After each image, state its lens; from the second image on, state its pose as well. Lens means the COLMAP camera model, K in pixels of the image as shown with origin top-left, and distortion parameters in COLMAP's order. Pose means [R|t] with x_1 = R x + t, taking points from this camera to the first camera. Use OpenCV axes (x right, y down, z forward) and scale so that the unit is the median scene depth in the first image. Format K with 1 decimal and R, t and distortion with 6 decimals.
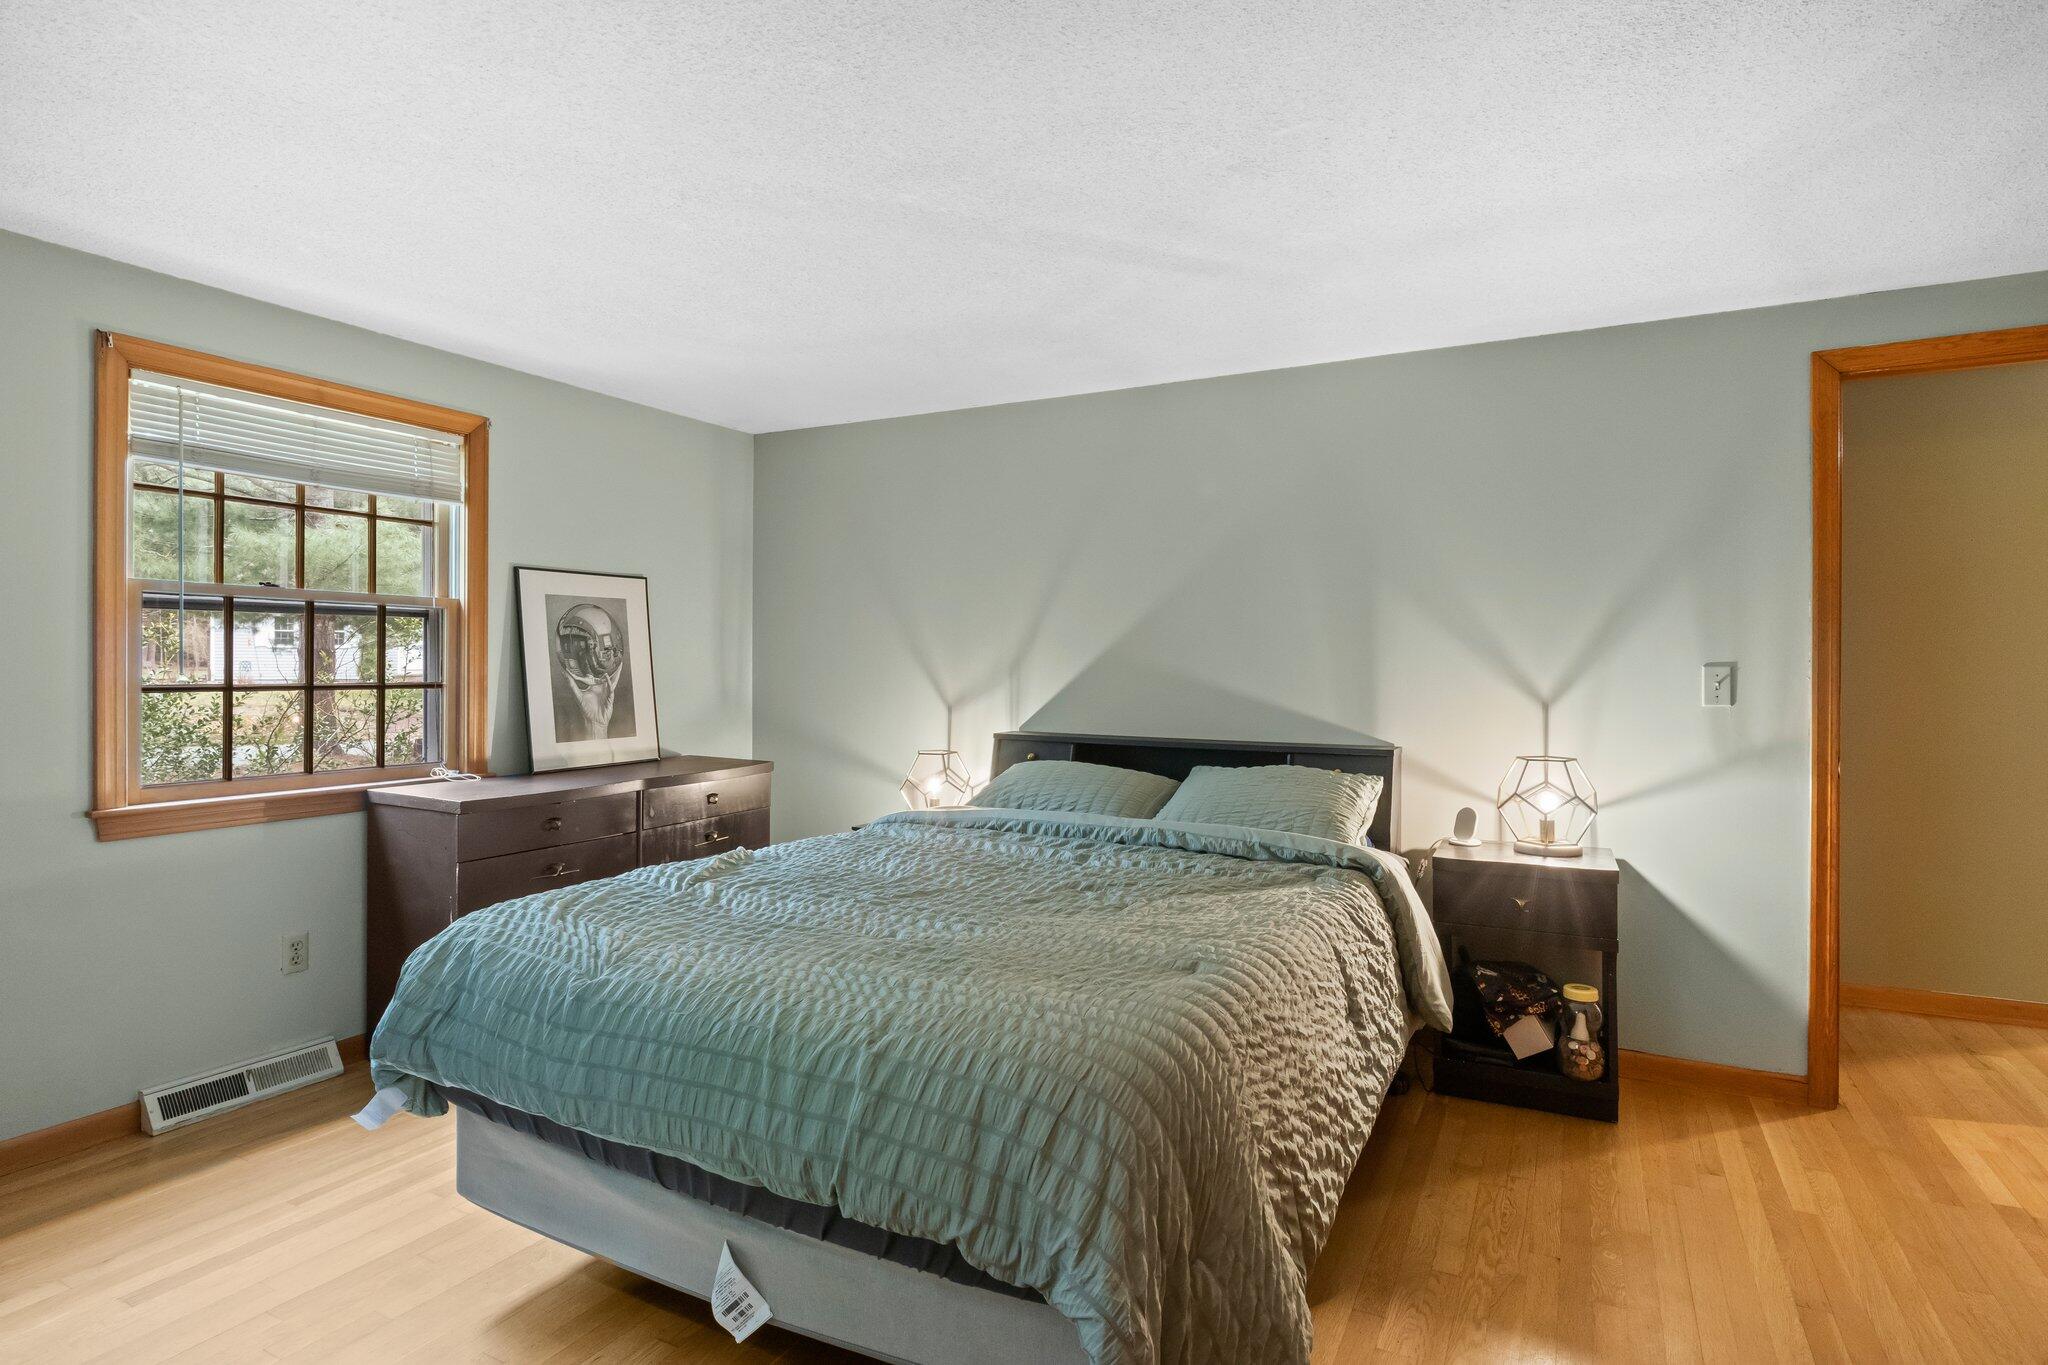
lens RADIAL K [[1051.4, 0, 1035.0], [0, 1051.4, 671.2], [0, 0, 1]] dist [-0.003991, -0.000924]
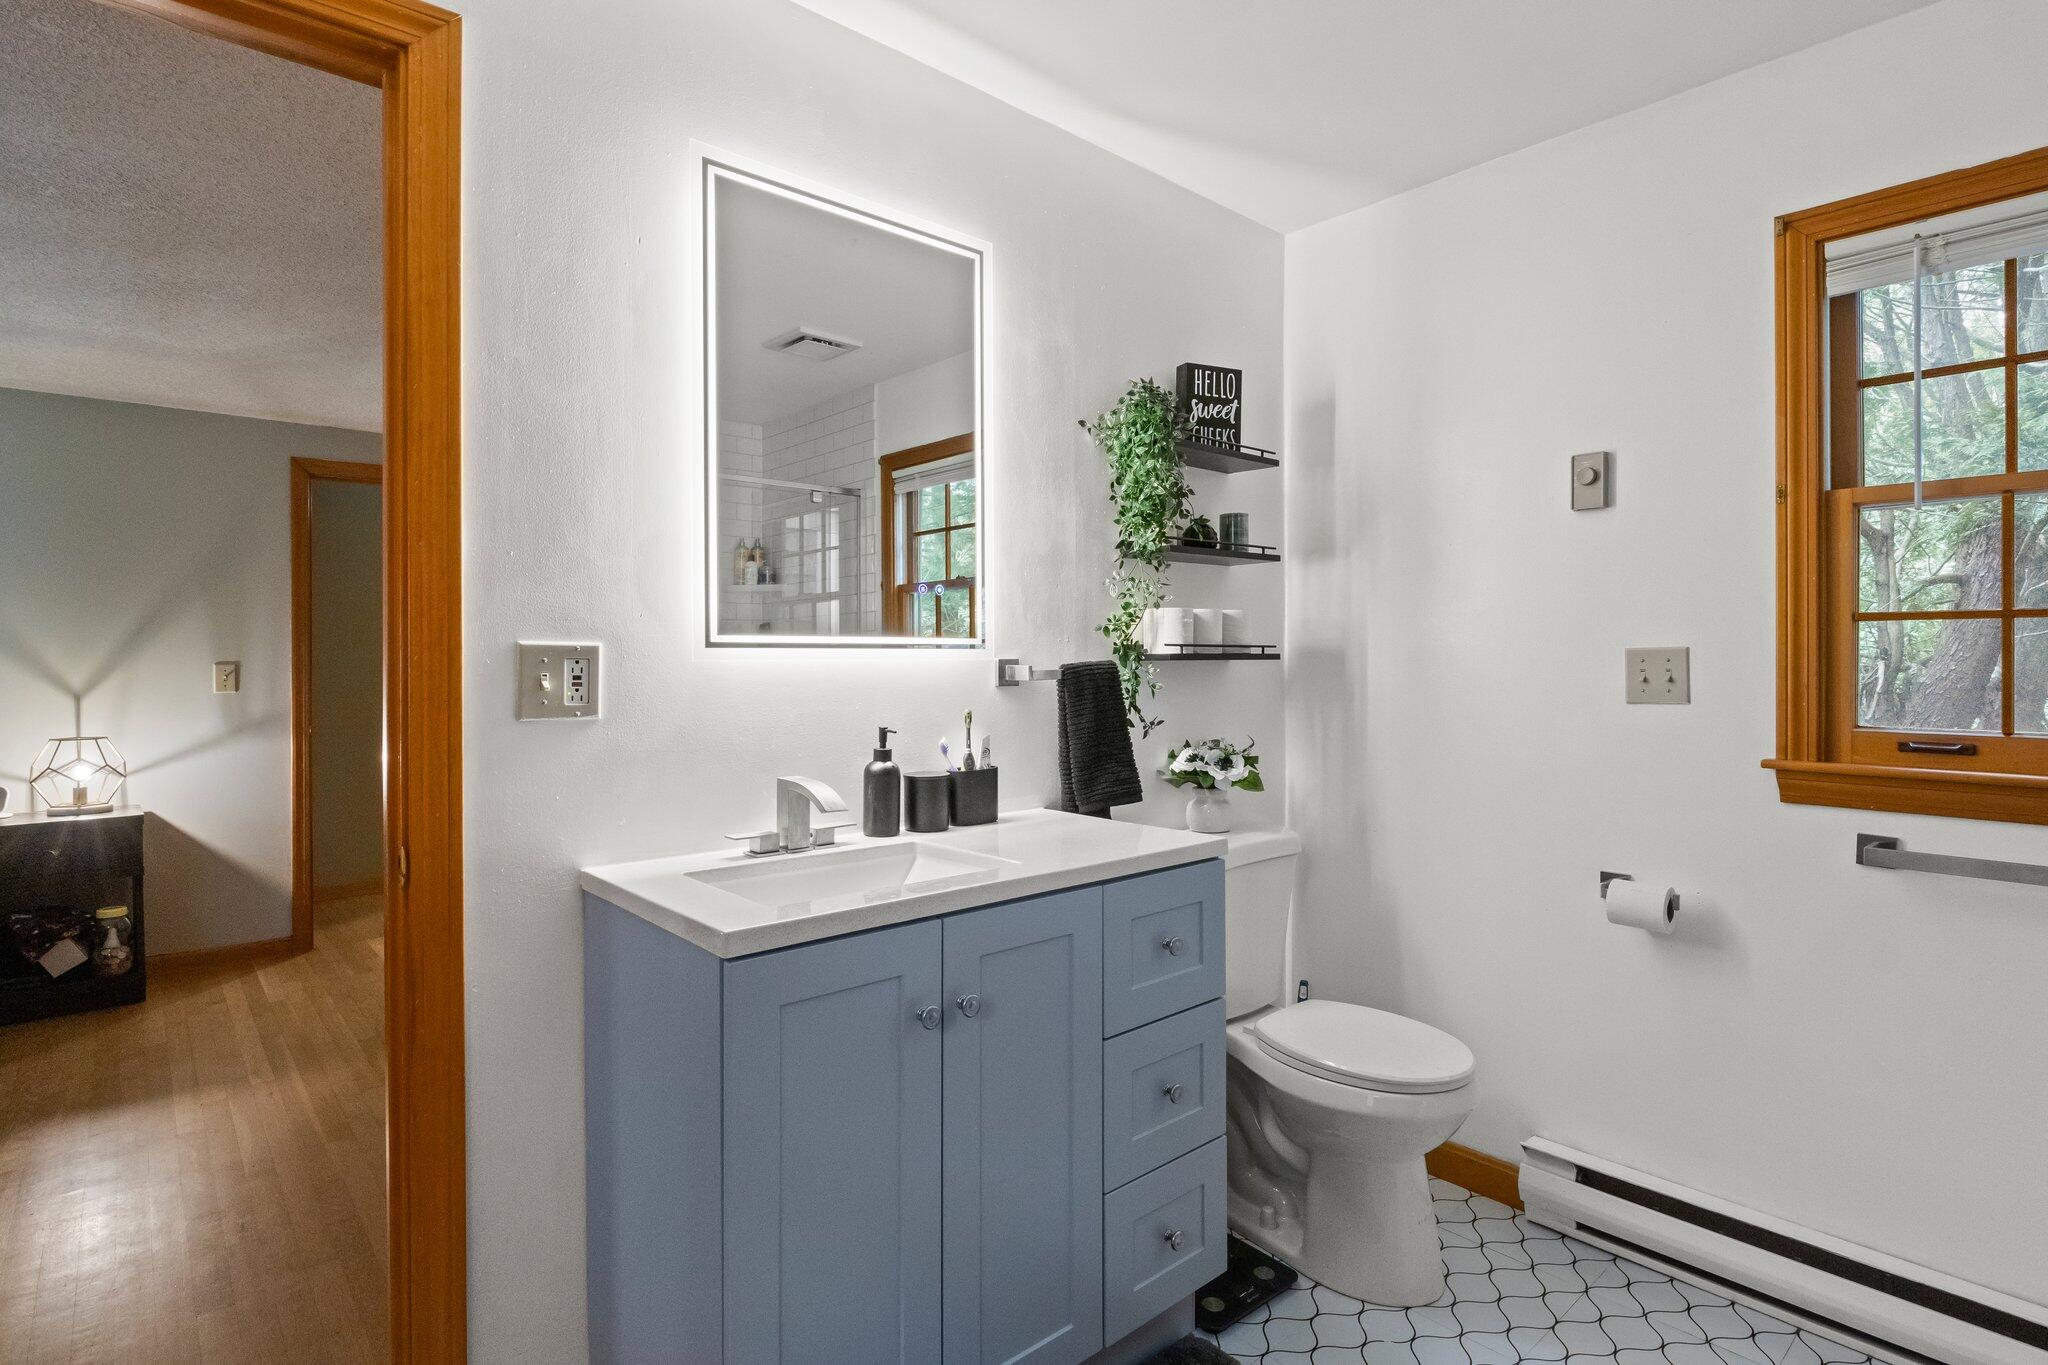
lens RADIAL K [[1051.4, 0, 1053.9], [0, 1051.4, 650.8], [0, 0, 1]] dist [-0.003991, -0.000924]
pose [[0.358122, 0.000077, 0.933675, -0.270706], [0.009540, 0.999947, -0.003742, -0.006843], [-0.933626, 0.010248, 0.358103, -0.550491]]
